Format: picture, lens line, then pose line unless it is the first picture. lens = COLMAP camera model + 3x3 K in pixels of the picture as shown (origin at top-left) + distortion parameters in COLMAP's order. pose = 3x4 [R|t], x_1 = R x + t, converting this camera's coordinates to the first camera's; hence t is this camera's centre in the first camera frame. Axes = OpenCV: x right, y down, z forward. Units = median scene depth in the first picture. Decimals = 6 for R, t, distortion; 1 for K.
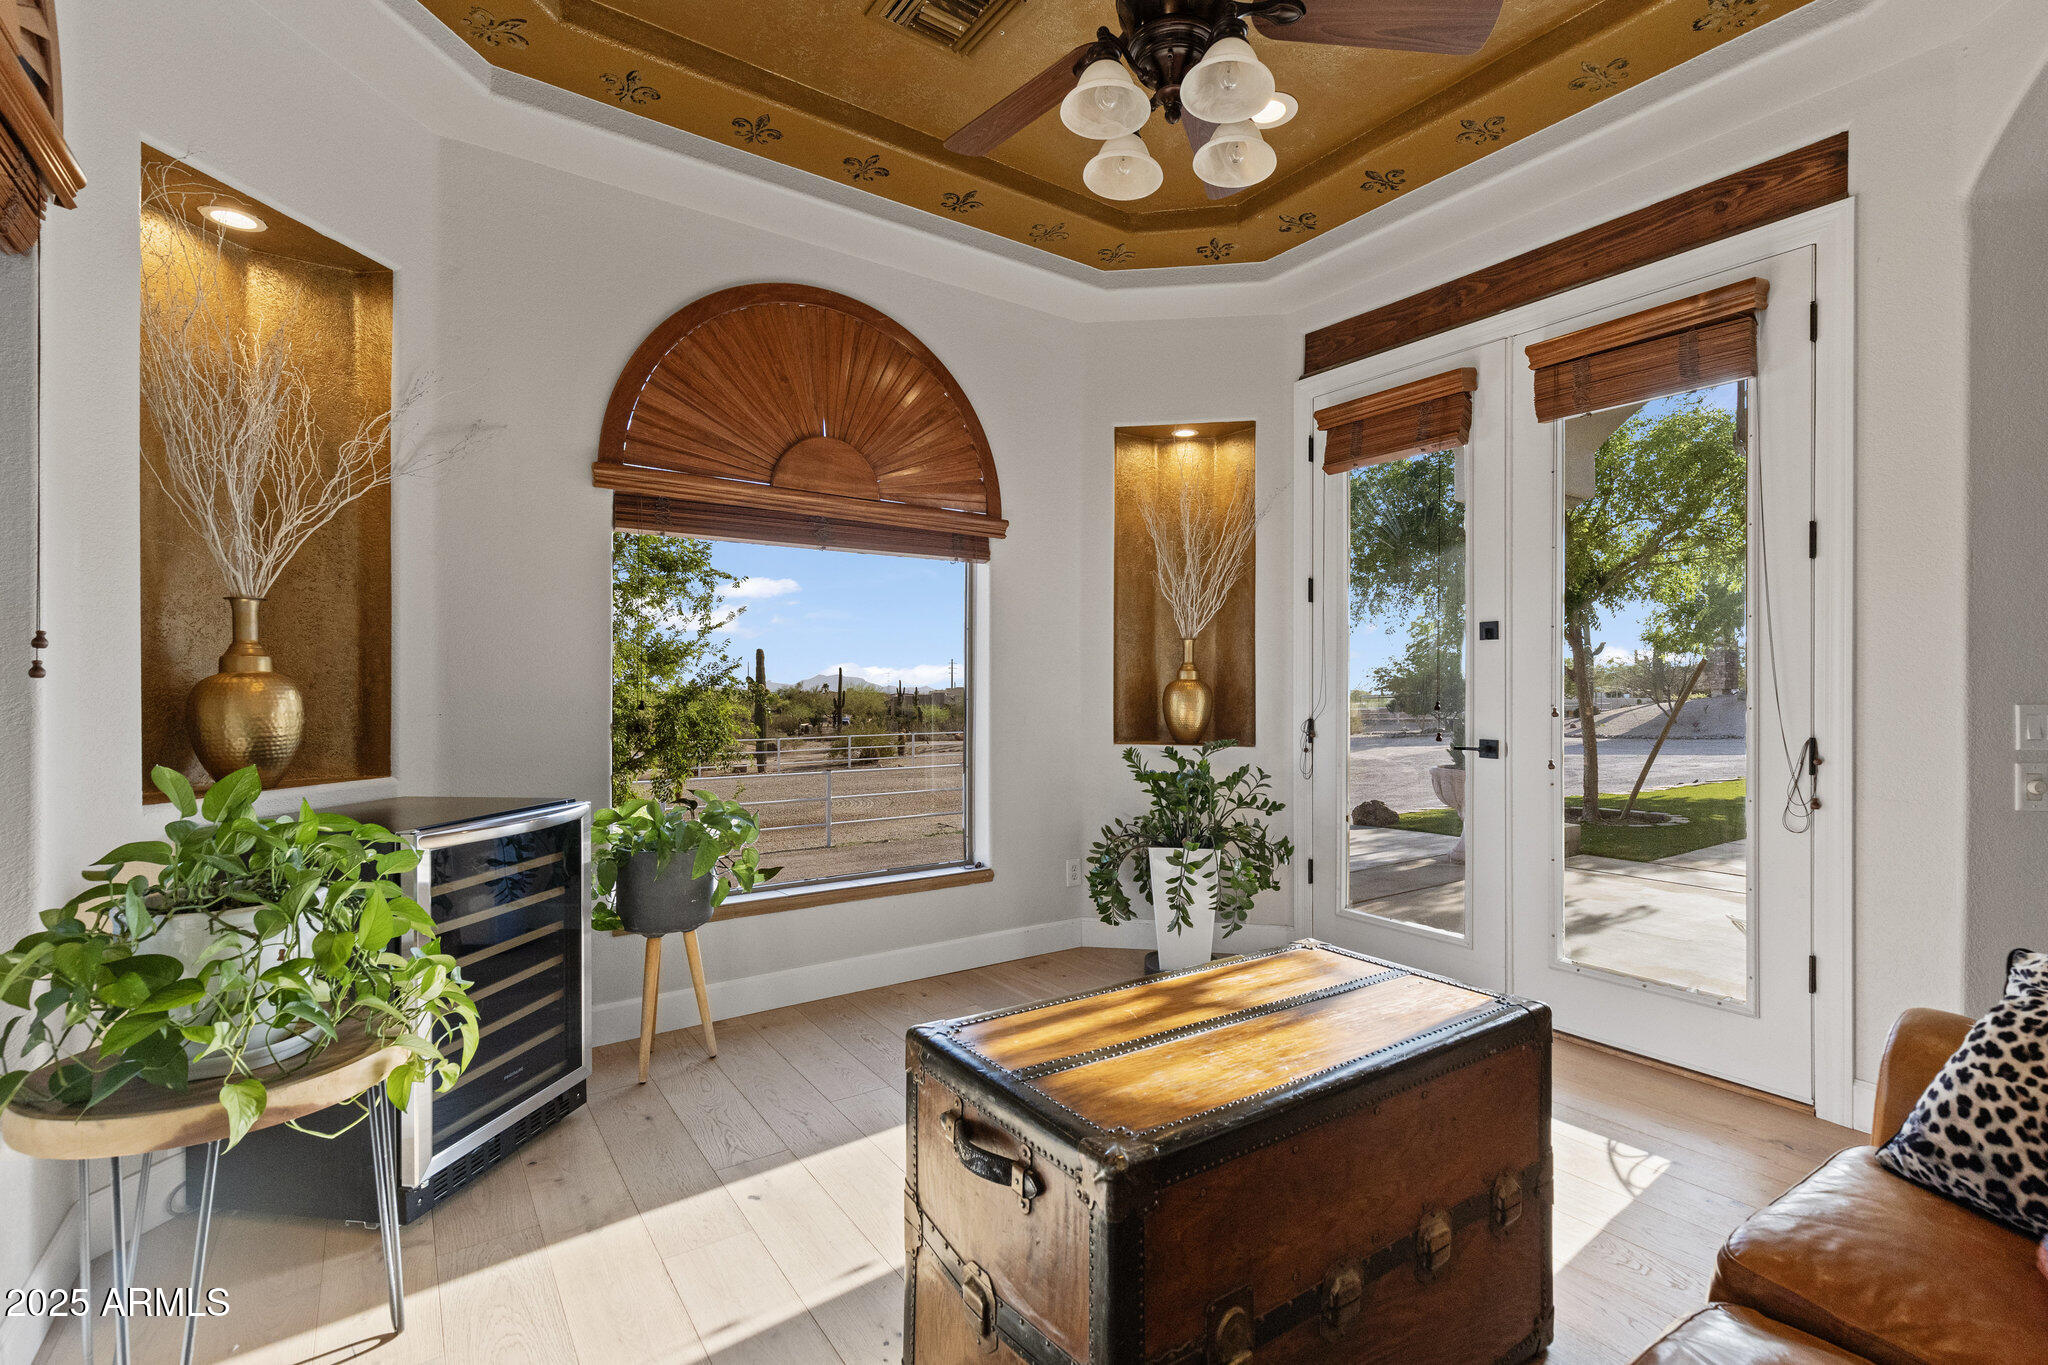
lens RADIAL K [[917.0, 0, 1044.4], [0, 917.0, 677.1], [0, 0, 1]] dist [0.003630, -0.001369]
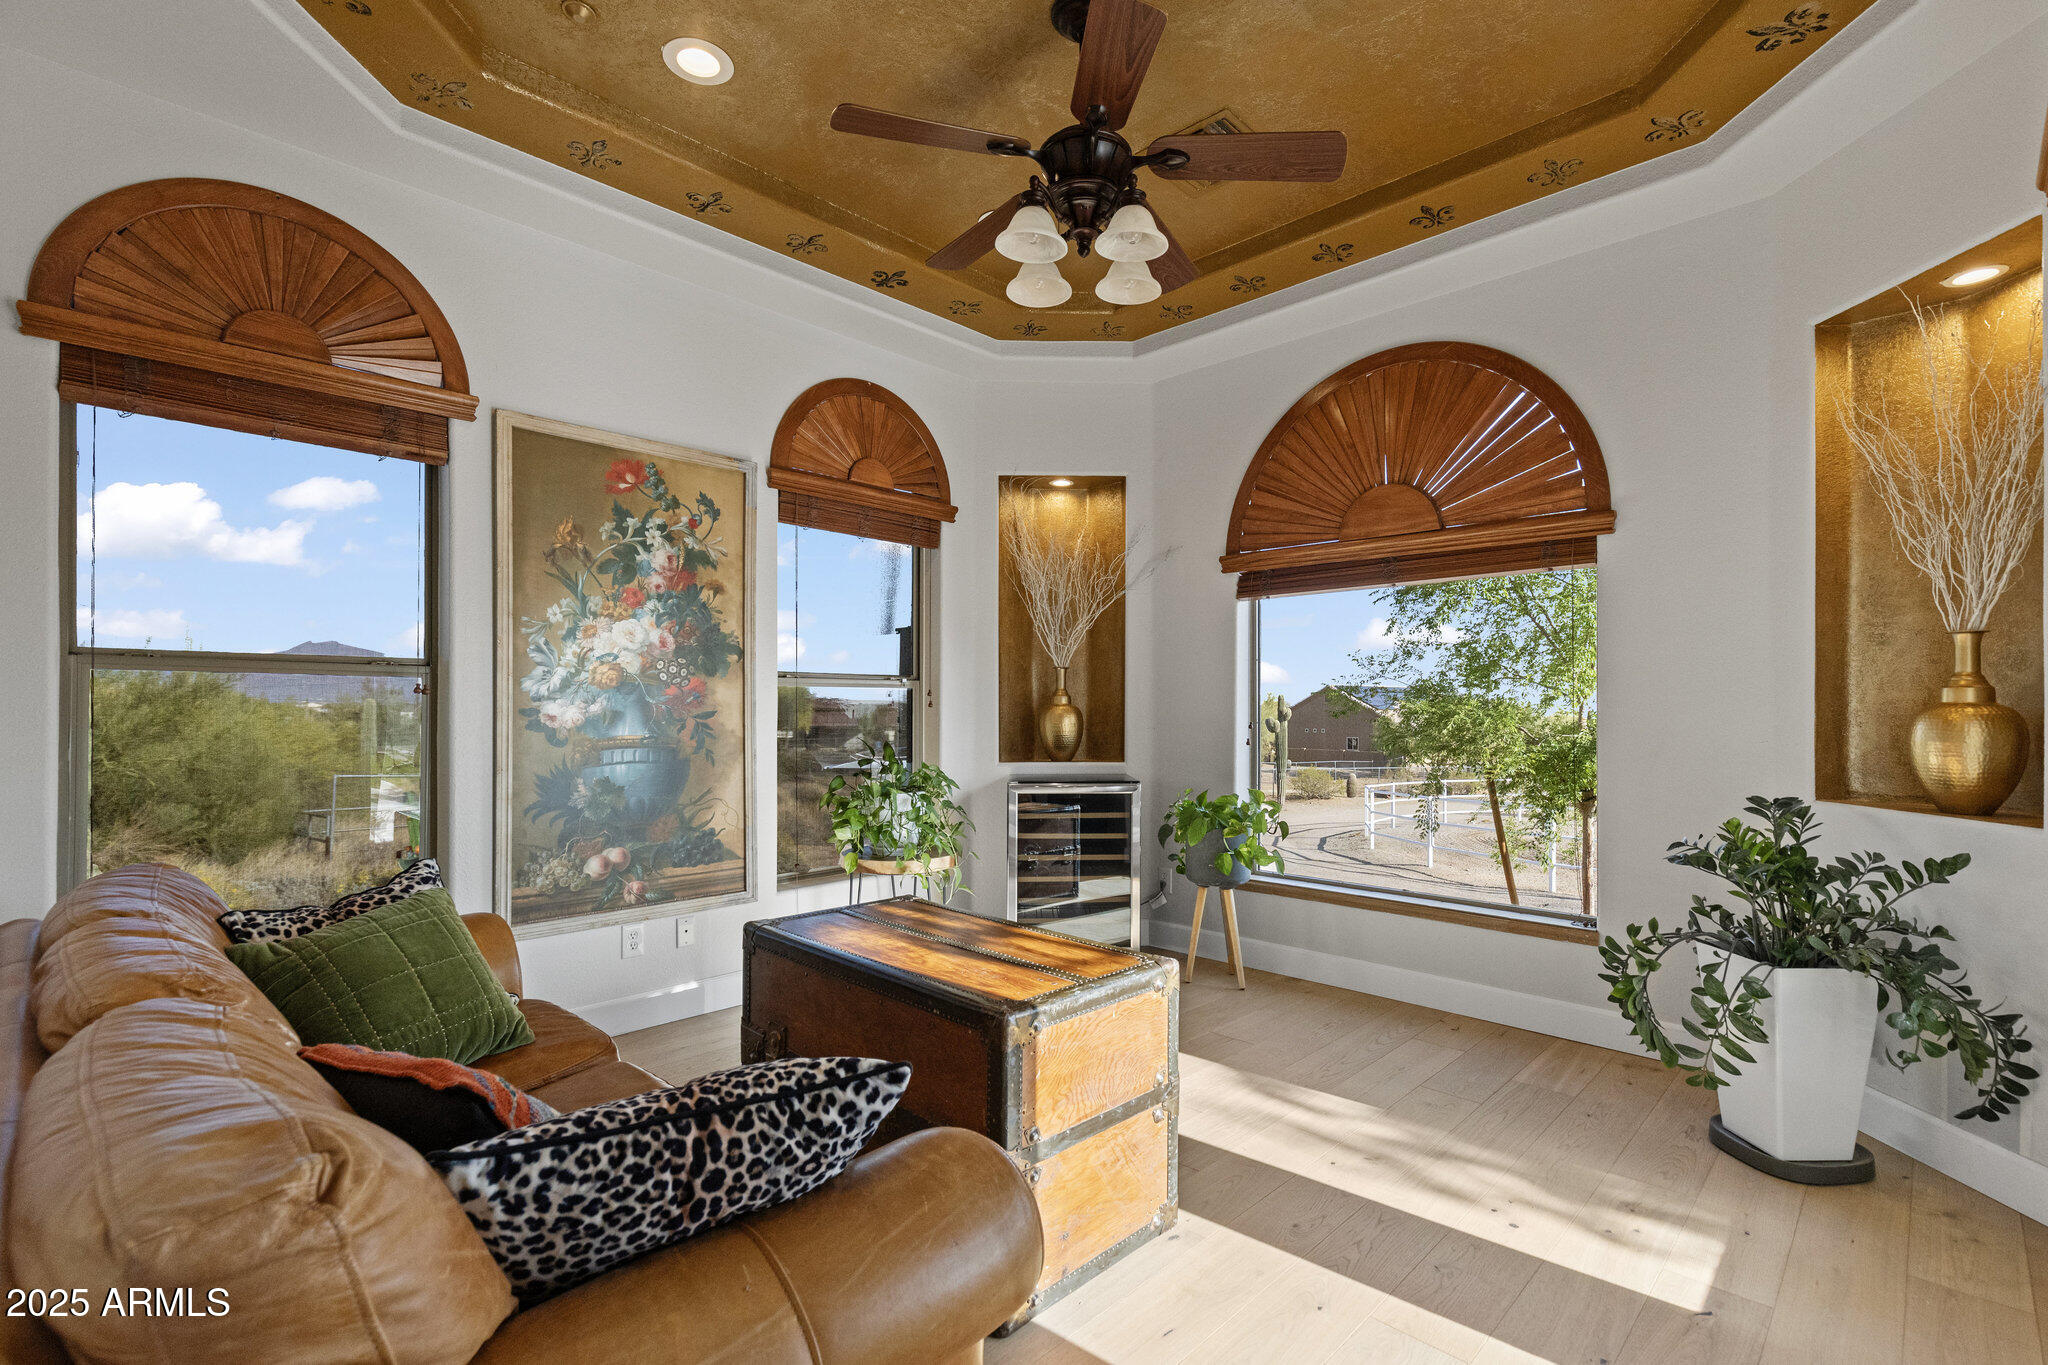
lens RADIAL K [[913.7, 0, 1046.0], [0, 913.7, 687.2], [0, 0, 1]] dist [0.002532, 0.000510]
pose [[0.189213, -0.026089, -0.981589, 0.831877], [0.004408, 0.999659, -0.025720, 0.007227], [0.981926, 0.000540, 0.189263, 0.439002]]
